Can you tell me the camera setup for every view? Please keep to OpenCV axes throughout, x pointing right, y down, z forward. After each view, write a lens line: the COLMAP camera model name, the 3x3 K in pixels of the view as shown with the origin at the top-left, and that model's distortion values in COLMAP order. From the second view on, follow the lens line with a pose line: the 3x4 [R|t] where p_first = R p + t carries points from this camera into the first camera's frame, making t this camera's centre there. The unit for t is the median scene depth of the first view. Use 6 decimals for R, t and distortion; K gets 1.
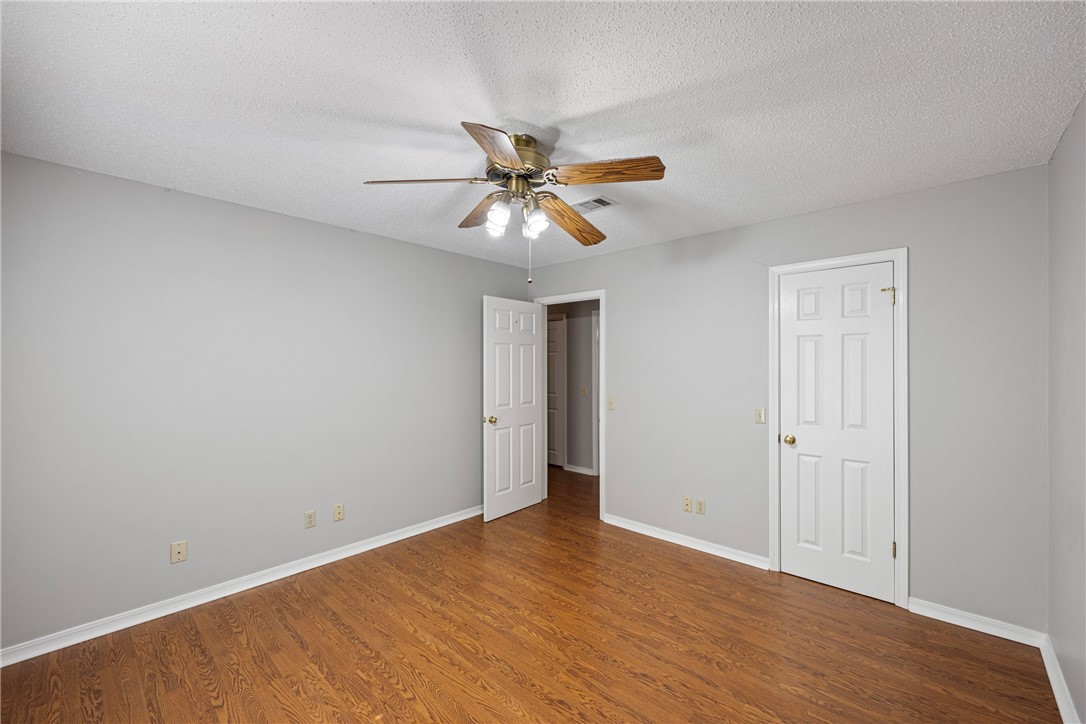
lens RADIAL K [[438.4, 0, 547.1], [0, 438.4, 364.1], [0, 0, 1]] dist [-0.007869, -0.000571]
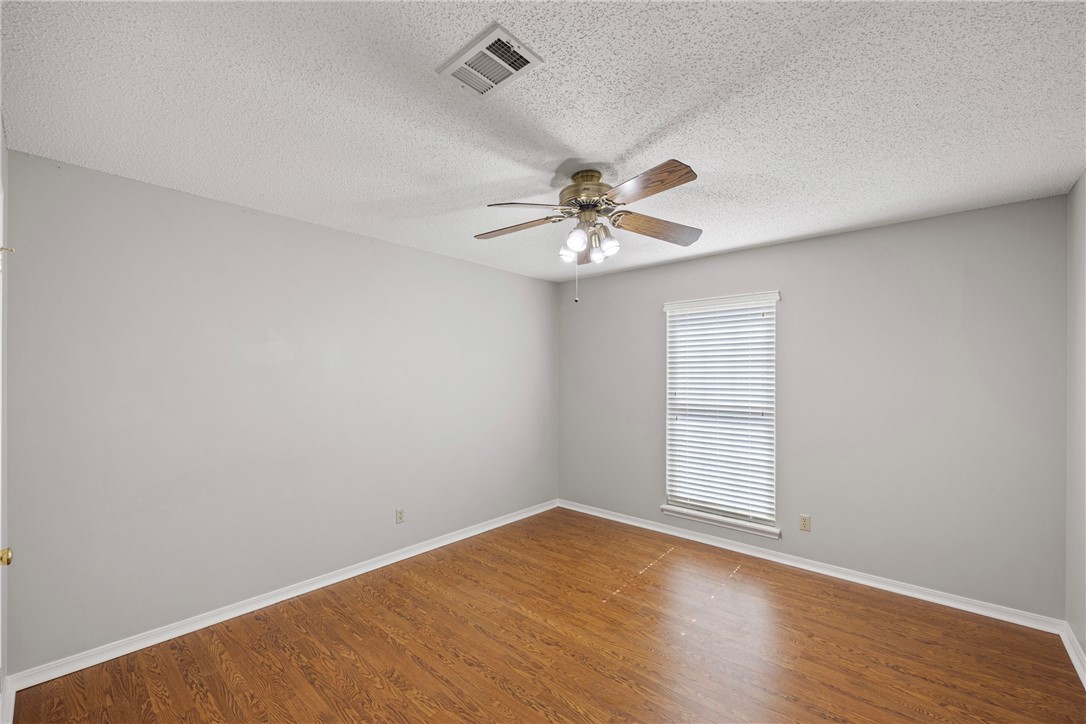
lens RADIAL K [[438.4, 0, 555.2], [0, 438.4, 370.3], [0, 0, 1]] dist [-0.007869, -0.000571]
pose [[-0.999146, -0.002490, -0.041232, 0.047015], [-0.002048, 0.999940, -0.010759, 0.000453], [0.041257, -0.010665, -0.999092, 1.594573]]
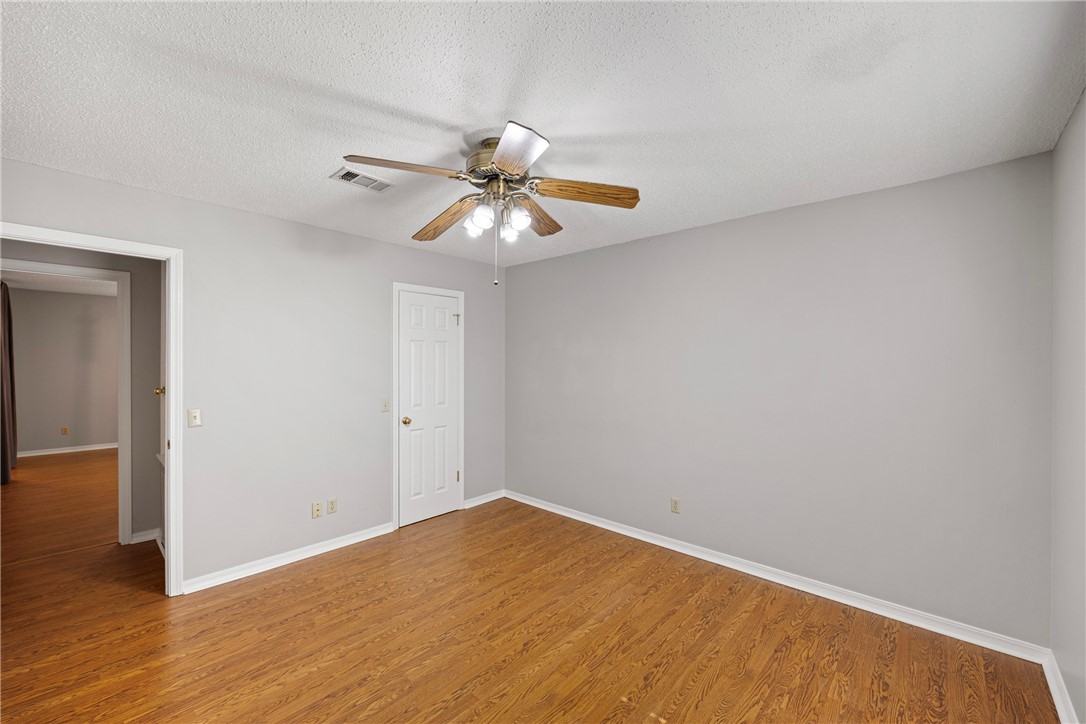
lens RADIAL K [[438.4, 0, 548.4], [0, 438.4, 361.4], [0, 0, 1]] dist [-0.007869, -0.000571]
pose [[-0.013920, 0.000355, 0.999903, -0.822884], [-0.003724, 0.999993, -0.000407, -0.001971], [-0.999896, -0.003729, -0.013919, 0.673591]]
